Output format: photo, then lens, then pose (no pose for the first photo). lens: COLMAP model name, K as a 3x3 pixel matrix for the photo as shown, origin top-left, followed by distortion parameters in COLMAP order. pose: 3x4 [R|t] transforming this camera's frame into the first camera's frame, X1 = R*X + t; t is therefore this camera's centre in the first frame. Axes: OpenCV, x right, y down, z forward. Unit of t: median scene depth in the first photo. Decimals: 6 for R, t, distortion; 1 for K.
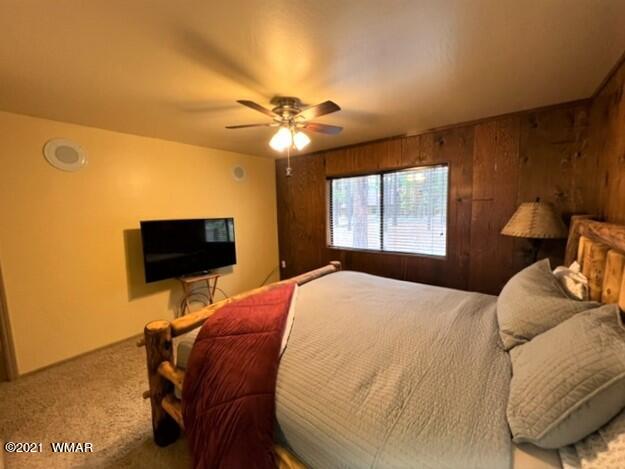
lens RADIAL K [[248.3, 0, 312.5], [0, 248.3, 234.5], [0, 0, 1]] dist [-0.001463, -0.000072]
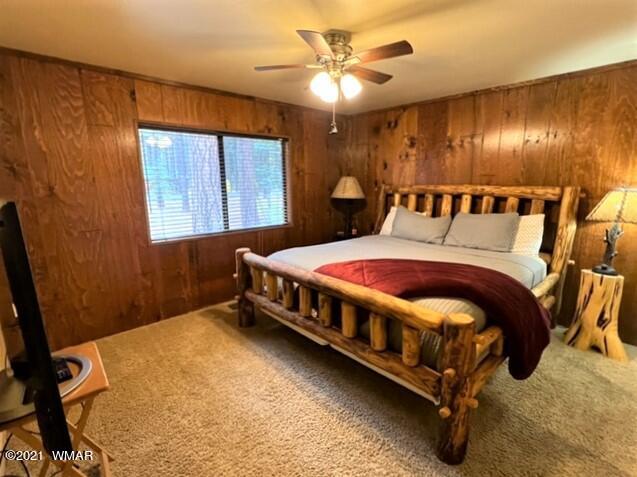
lens RADIAL K [[317.0, 0, 318.5], [0, 317.0, 238.5], [0, 0, 1]] dist [0.000941, 0.000207]
pose [[0.160182, -0.162775, 0.973574, -0.800201], [0.101012, 0.983835, 0.147871, -0.040531], [-0.981905, 0.074657, 0.174034, 0.595269]]
